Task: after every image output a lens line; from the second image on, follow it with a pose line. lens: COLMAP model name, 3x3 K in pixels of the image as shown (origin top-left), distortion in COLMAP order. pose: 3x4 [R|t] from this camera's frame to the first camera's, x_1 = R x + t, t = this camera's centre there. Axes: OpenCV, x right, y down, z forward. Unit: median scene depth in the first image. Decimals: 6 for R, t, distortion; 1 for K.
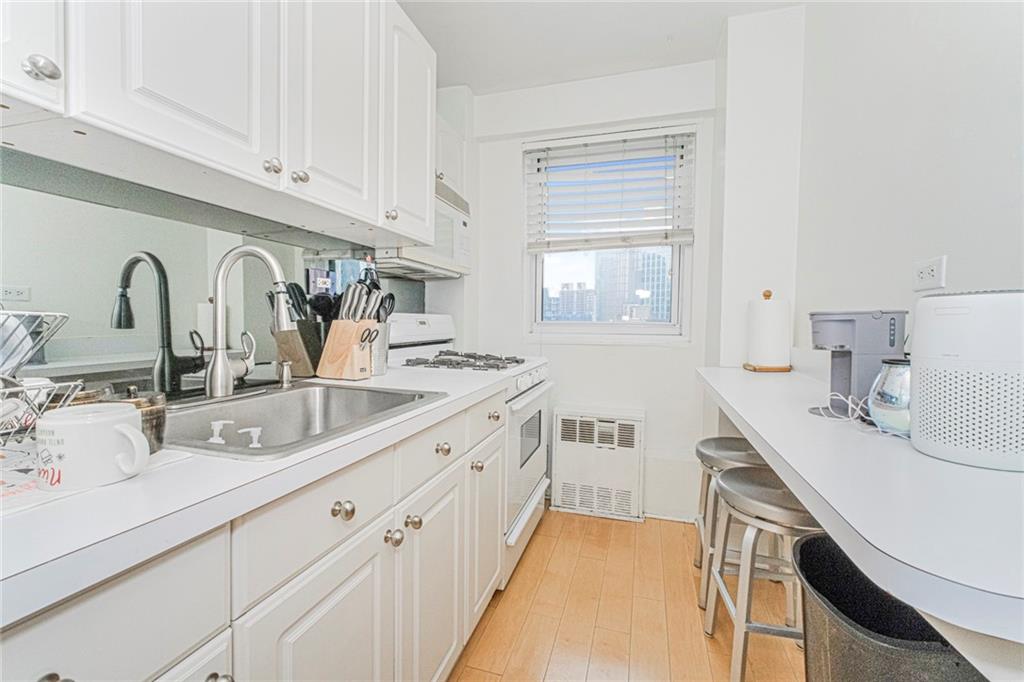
lens RADIAL K [[426.6, 0, 514.8], [0, 426.6, 337.7], [0, 0, 1]] dist [-0.001781, -0.002274]
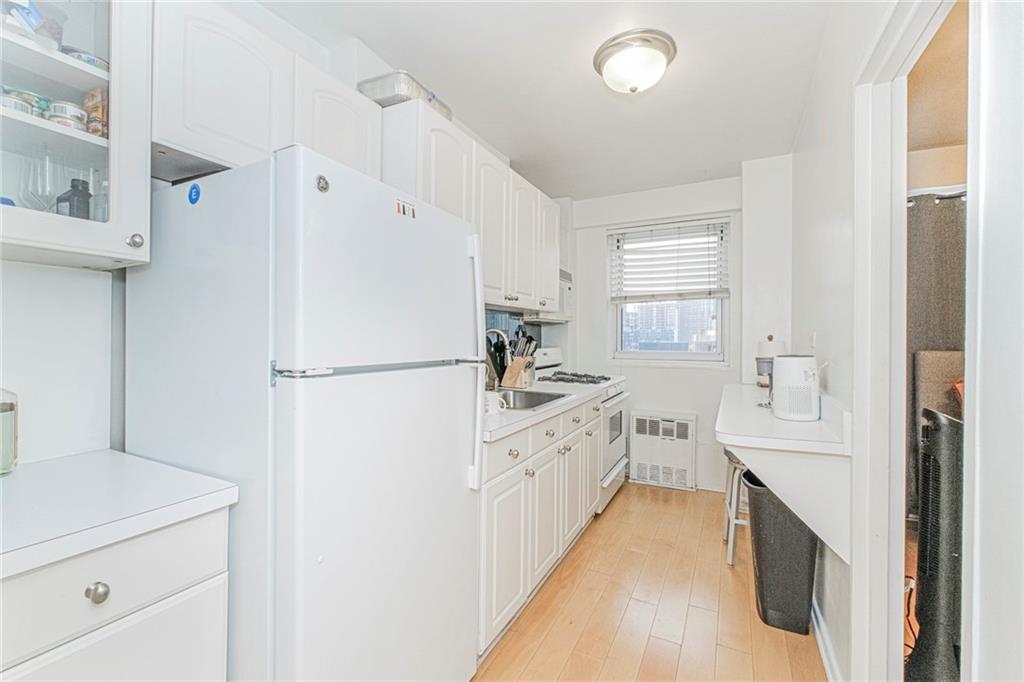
lens RADIAL K [[426.6, 0, 509.0], [0, 426.6, 336.8], [0, 0, 1]] dist [-0.001781, -0.002274]
pose [[0.981953, -0.007660, -0.188972, -0.041653], [0.000322, 0.999246, -0.038830, -0.034213], [0.189127, 0.038068, 0.981215, -0.548775]]
